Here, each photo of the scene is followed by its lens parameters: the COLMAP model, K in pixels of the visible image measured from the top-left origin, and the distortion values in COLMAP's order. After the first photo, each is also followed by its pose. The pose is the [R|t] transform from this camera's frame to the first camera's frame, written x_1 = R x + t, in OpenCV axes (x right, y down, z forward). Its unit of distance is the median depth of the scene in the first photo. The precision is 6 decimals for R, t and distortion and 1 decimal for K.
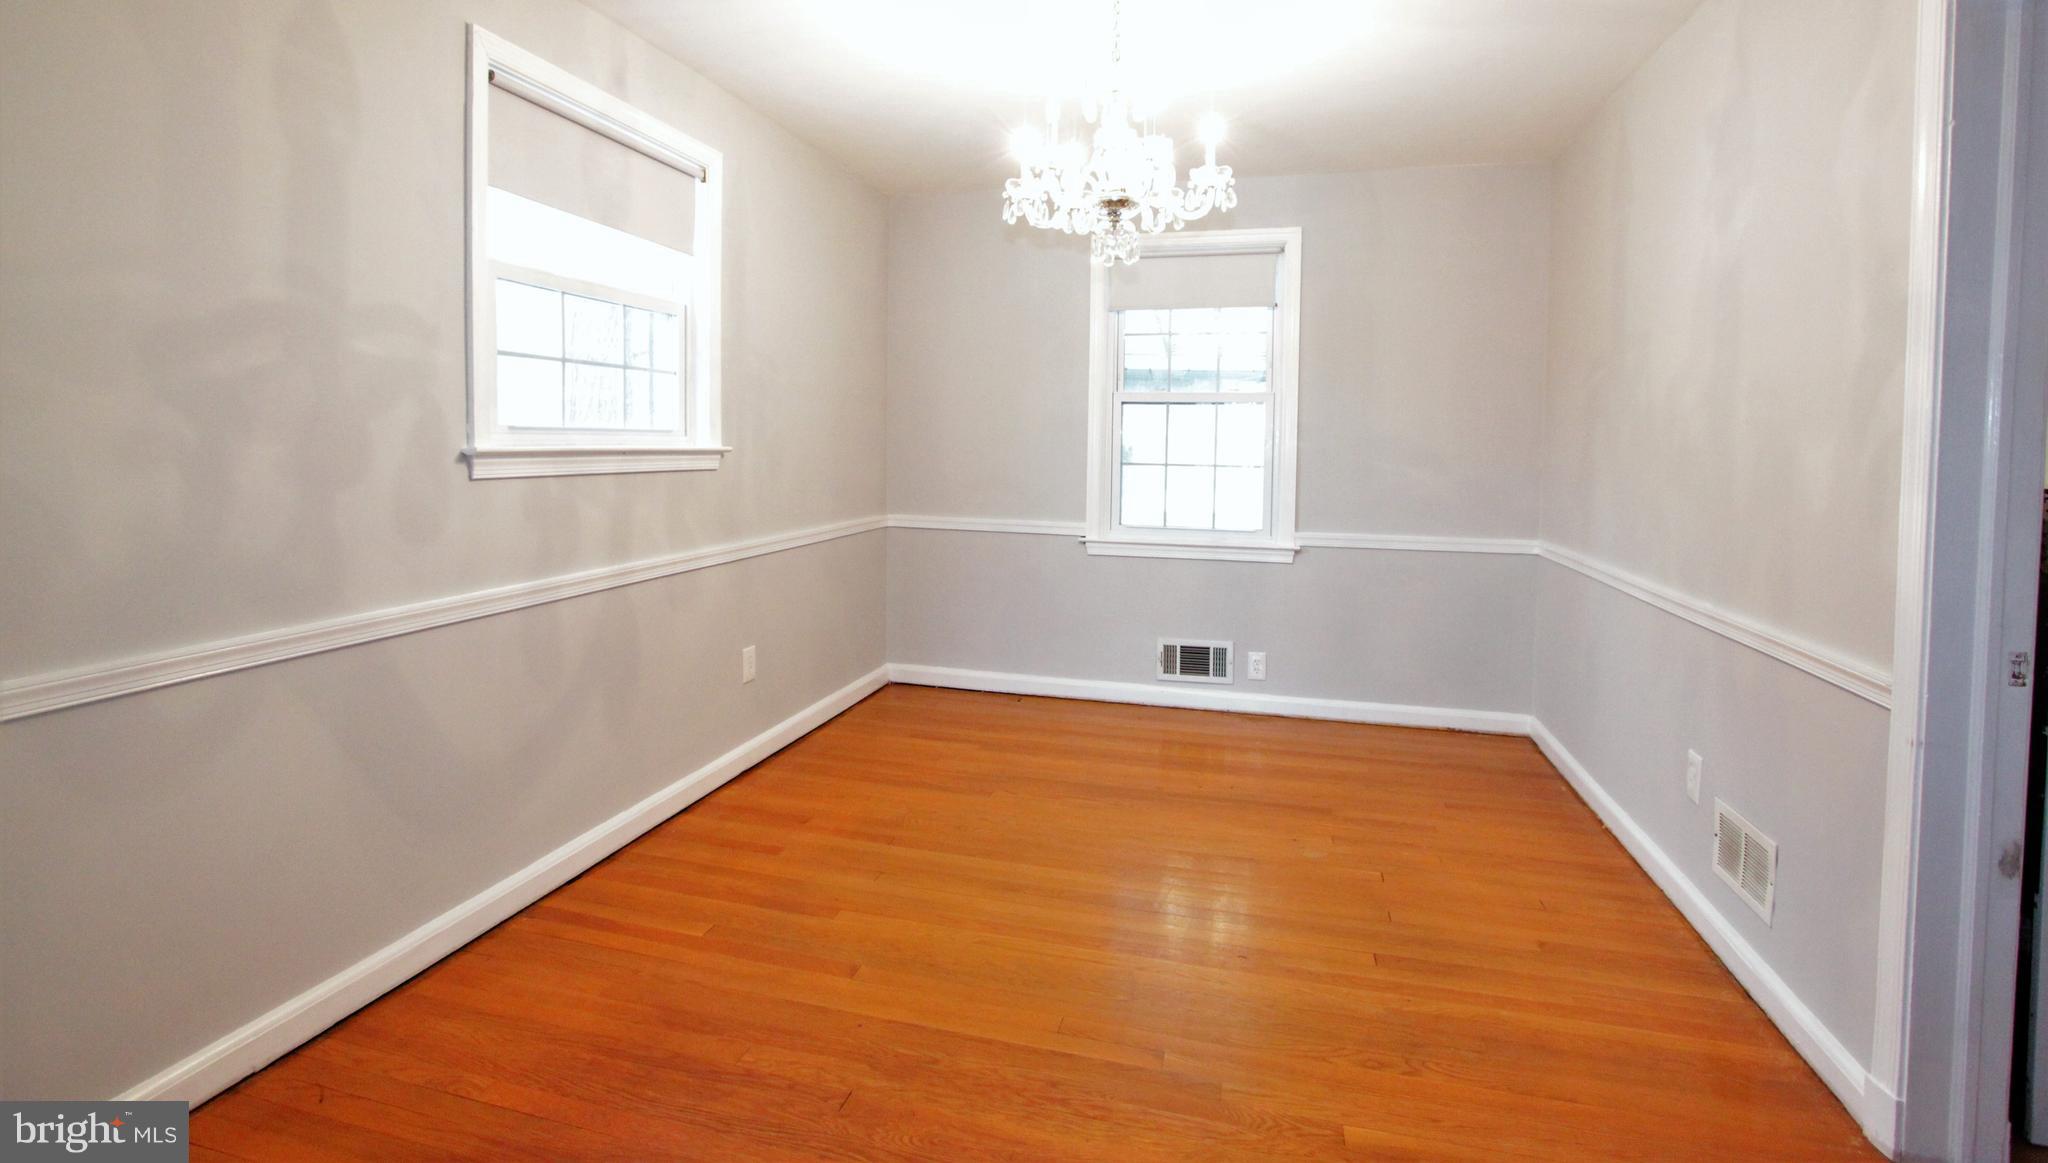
lens RADIAL K [[949.0, 0, 1023.8], [0, 949.0, 474.1], [0, 0, 1]] dist [-0.014179, 0.002307]
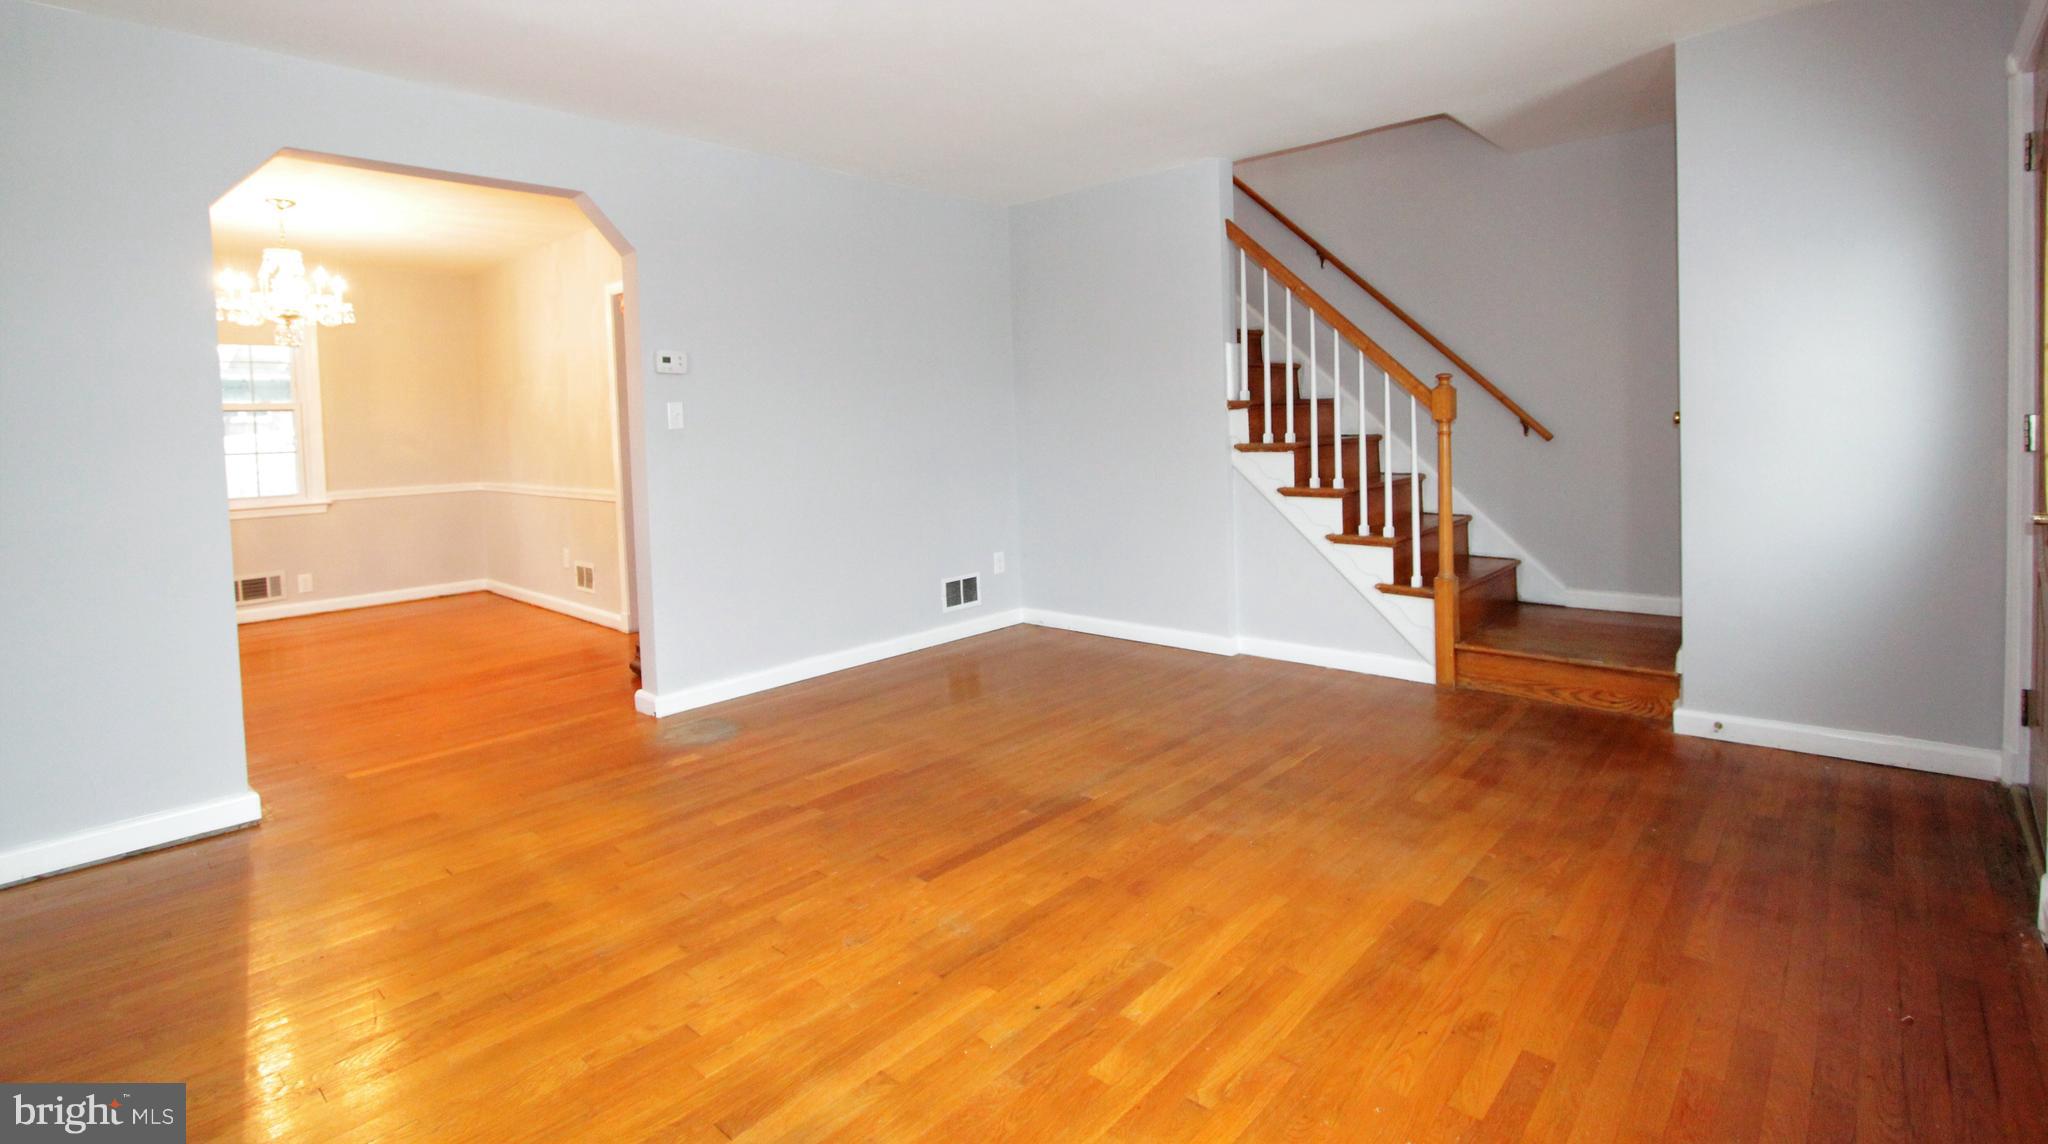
lens RADIAL K [[944.9, 0, 1017.9], [0, 944.9, 464.3], [0, 0, 1]] dist [-0.018468, 0.000001]
pose [[0.457973, -0.064507, 0.886623, -0.793494], [0.070662, 0.996849, 0.036027, 0.057873], [-0.886153, 0.046151, 0.461088, -1.027913]]
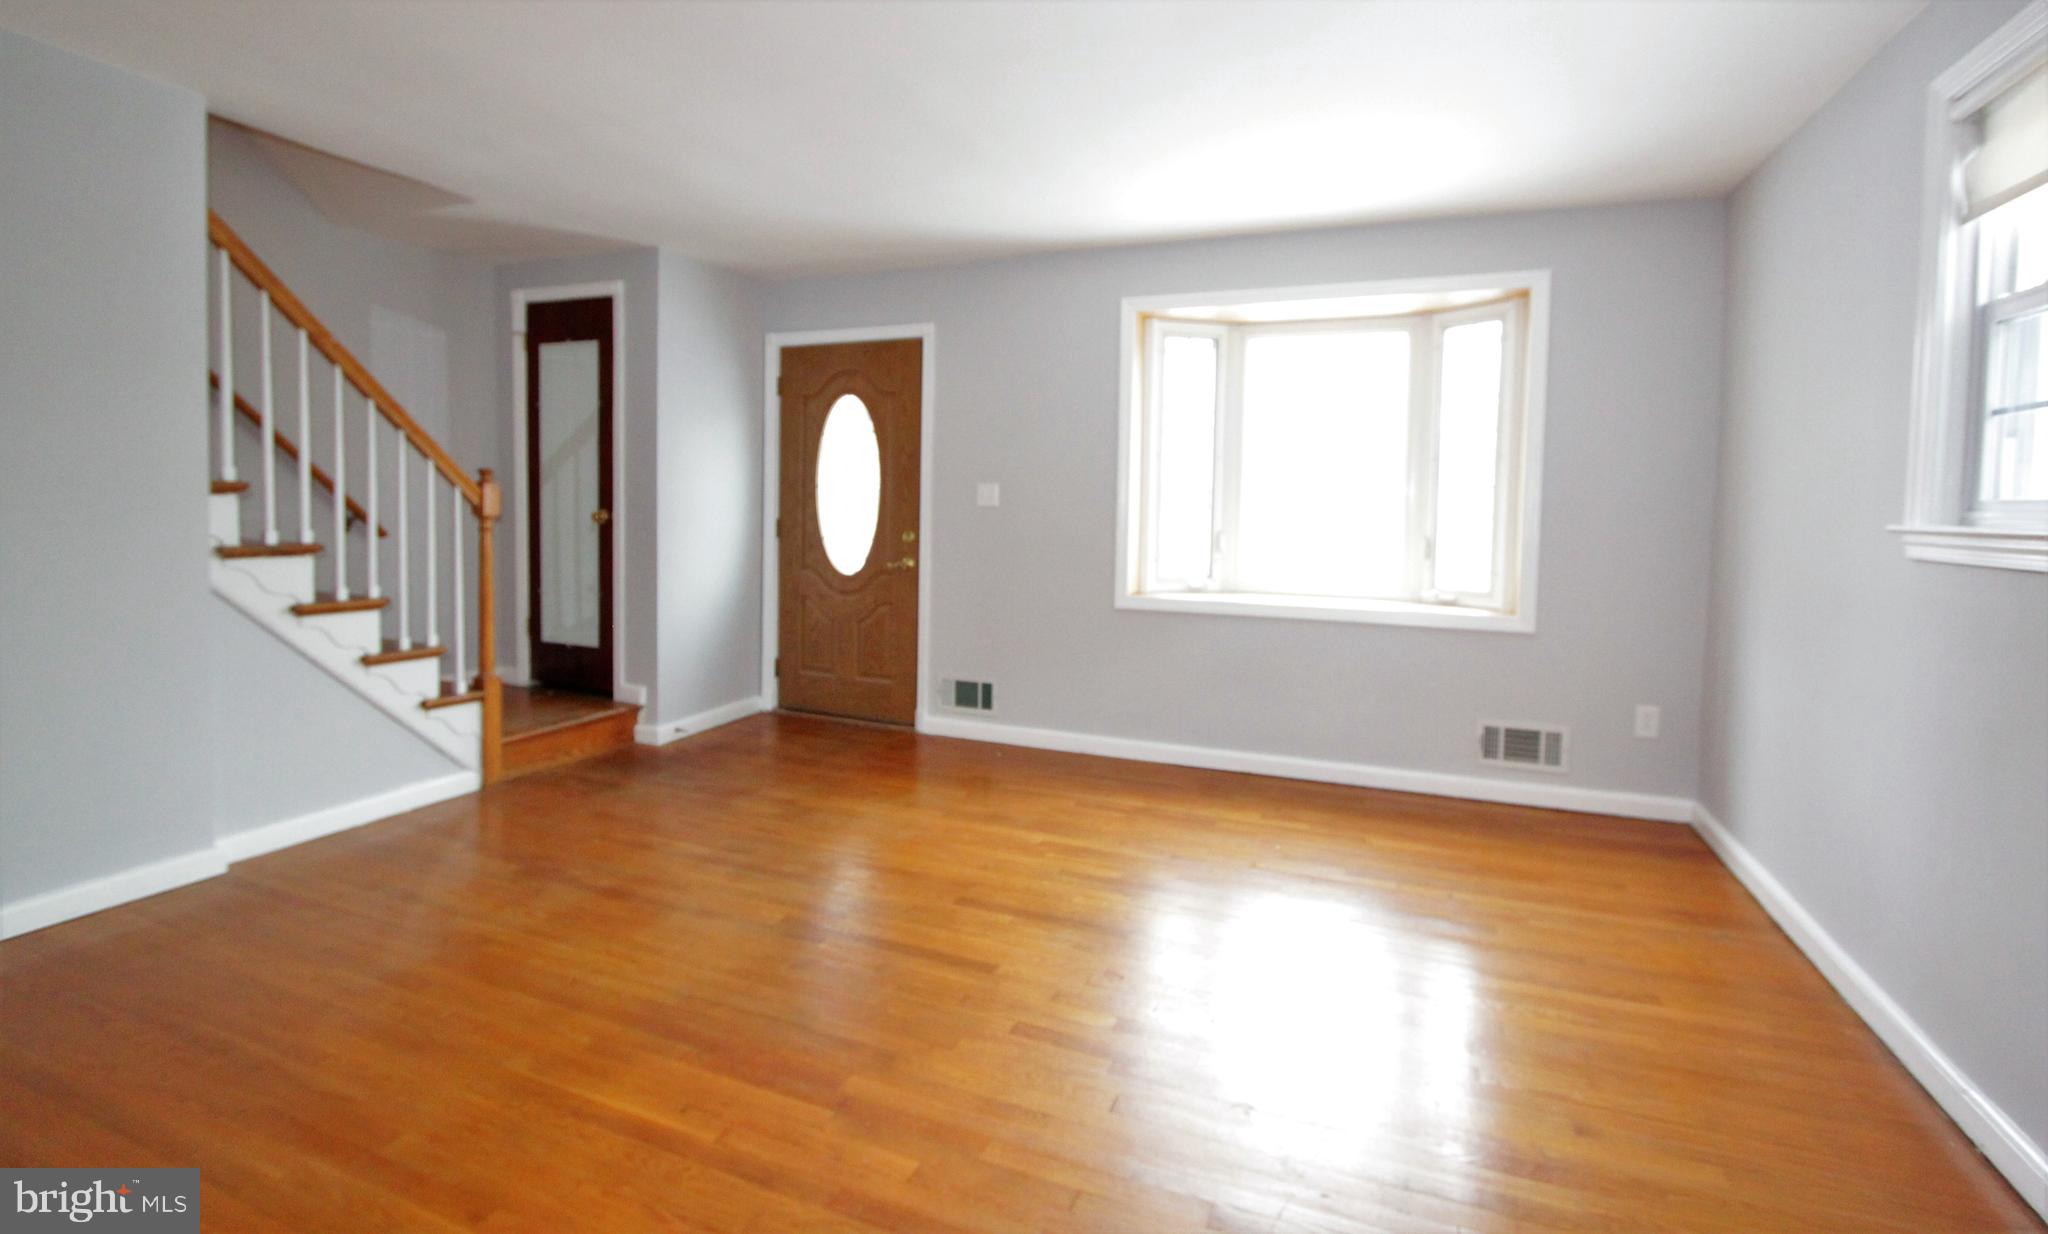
lens RADIAL K [[938.0, 0, 1018.1], [0, 938.0, 552.7], [0, 0, 1]] dist [-0.027613, 0.004976]
pose [[-0.991820, -0.038119, 0.121823, -0.220154], [-0.026947, 0.995388, 0.092073, -0.003107], [-0.124771, 0.088037, -0.988272, 0.252403]]
